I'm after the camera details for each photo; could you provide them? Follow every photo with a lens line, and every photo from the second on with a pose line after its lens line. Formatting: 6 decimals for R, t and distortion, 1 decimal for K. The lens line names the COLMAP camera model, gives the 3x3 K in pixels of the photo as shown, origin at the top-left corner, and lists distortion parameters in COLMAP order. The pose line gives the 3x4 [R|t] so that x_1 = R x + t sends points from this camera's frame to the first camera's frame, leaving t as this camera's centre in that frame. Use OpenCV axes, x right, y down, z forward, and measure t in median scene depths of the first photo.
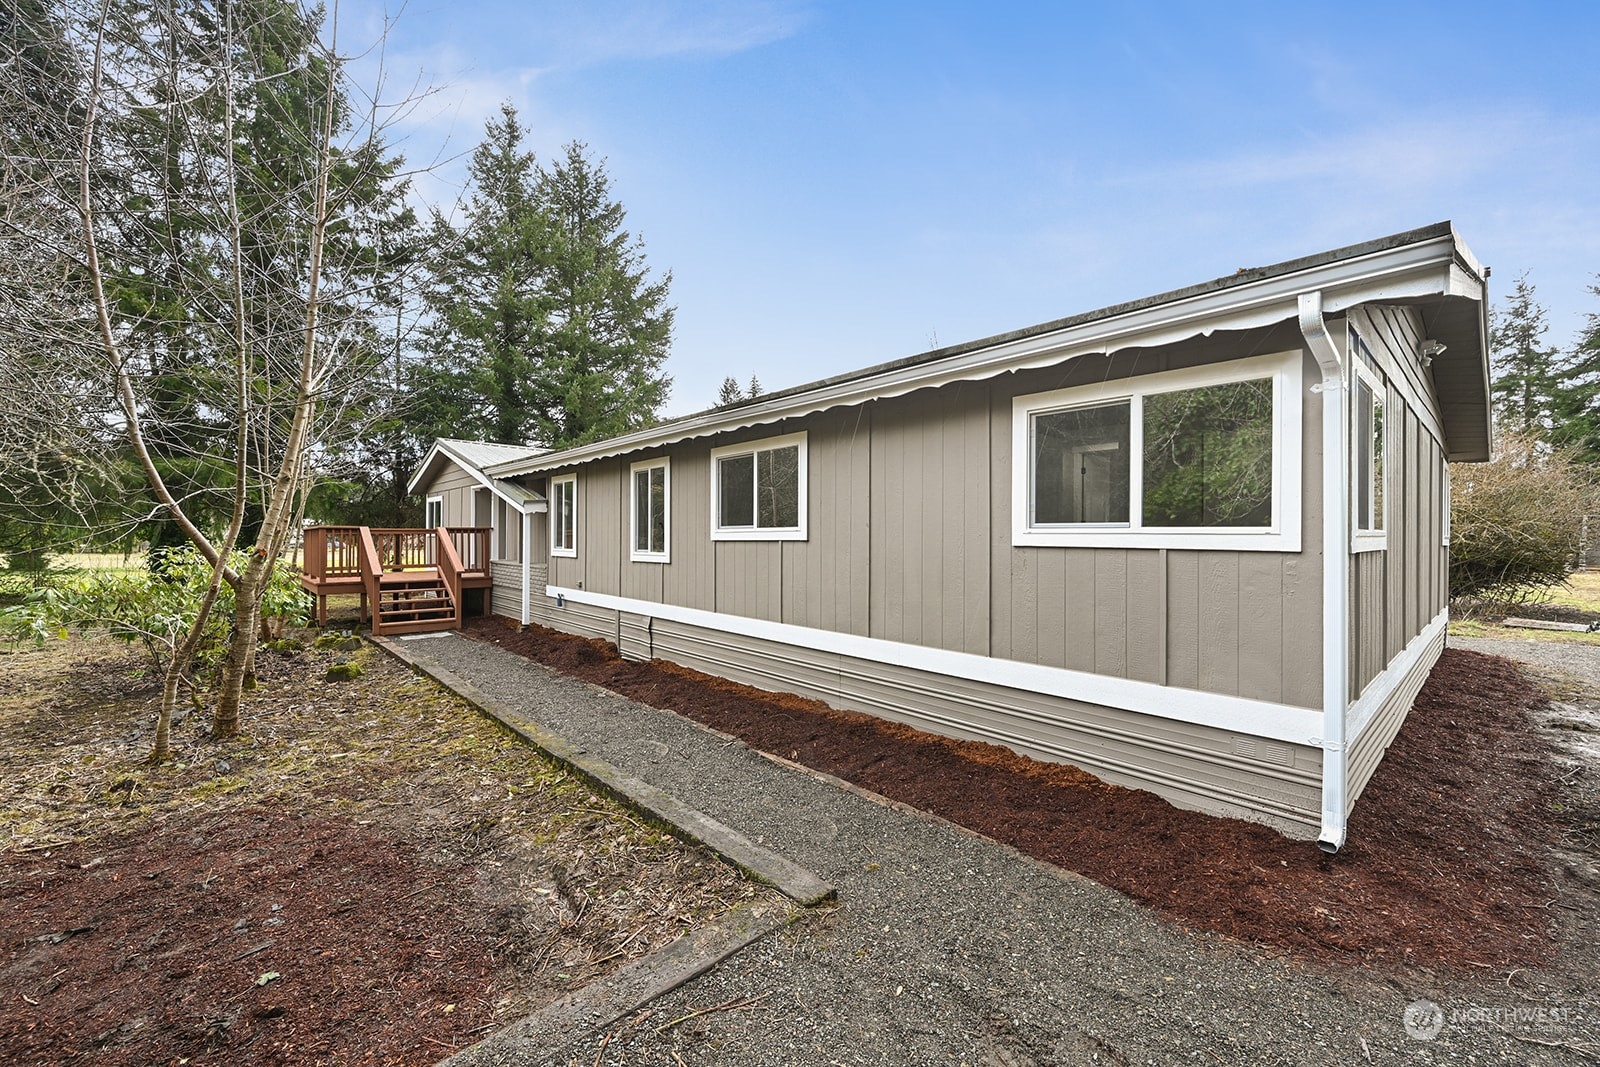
lens RADIAL K [[634.2, 0, 804.6], [0, 634.2, 527.7], [0, 0, 1]] dist [0.000966, 0.000129]
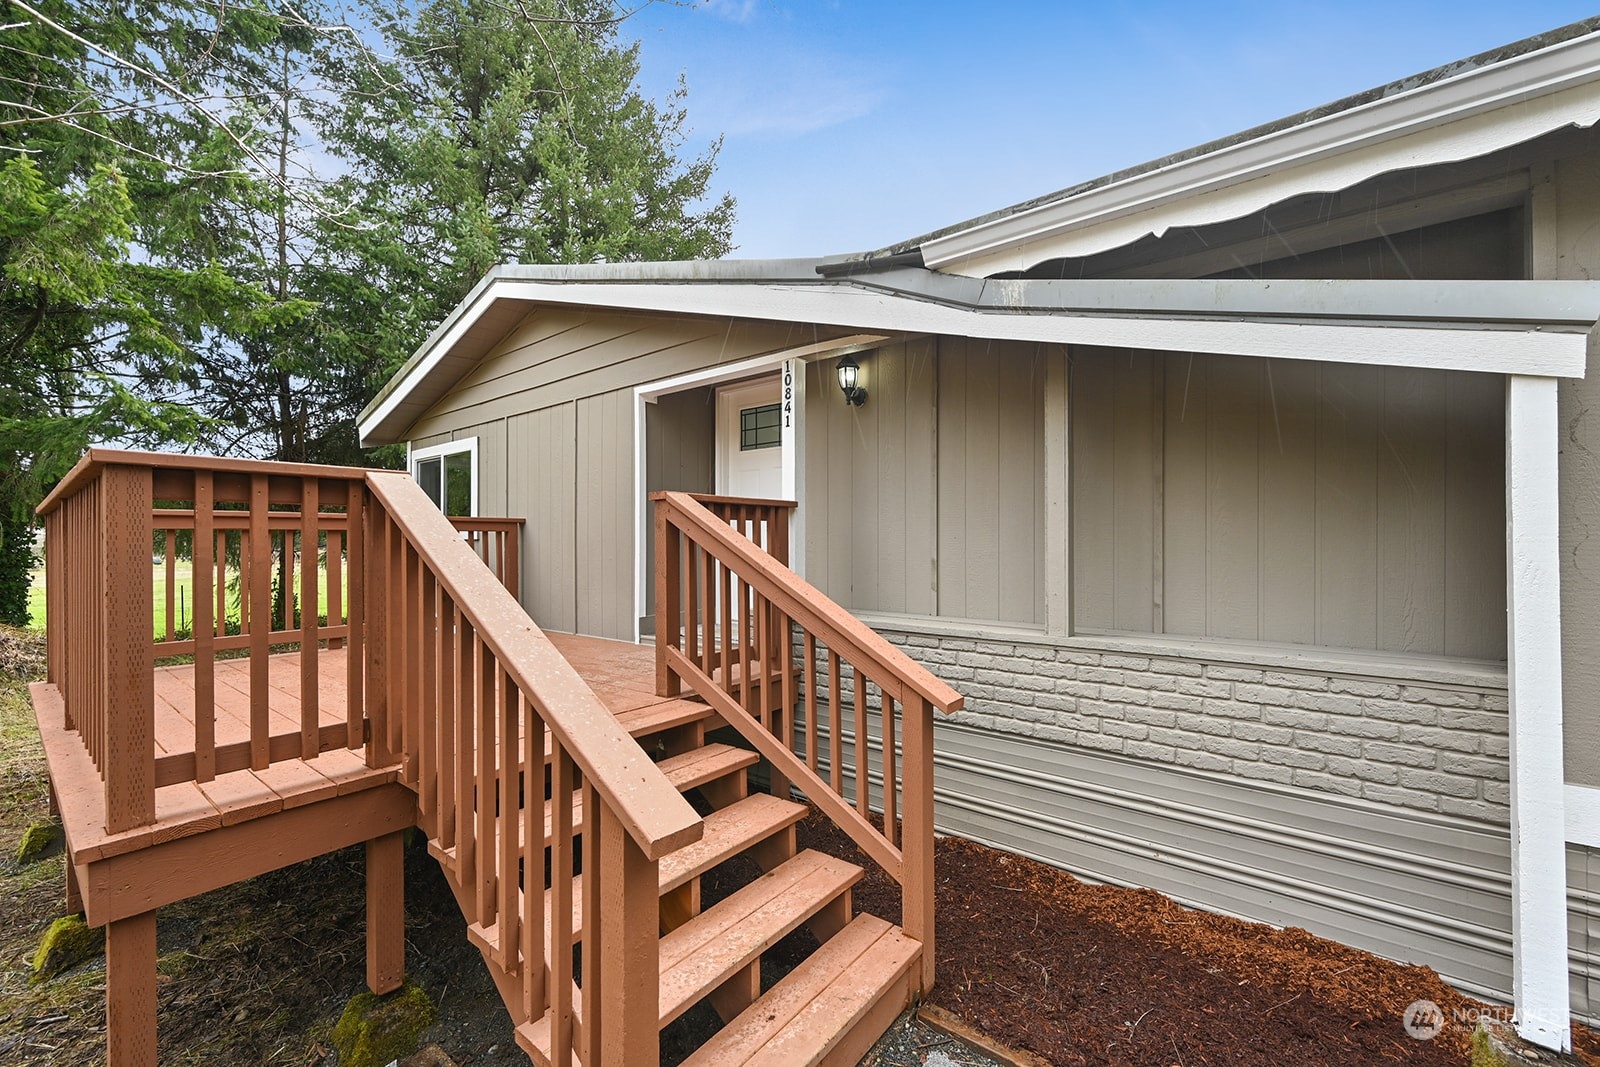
lens RADIAL K [[634.2, 0, 804.6], [0, 634.2, 527.7], [0, 0, 1]] dist [0.000966, 0.000129]
pose [[0.987037, -0.008631, 0.160261, -0.275031], [0.008653, 0.999962, 0.000563, 0.005331], [-0.160260, 0.000831, 0.987074, 0.364979]]
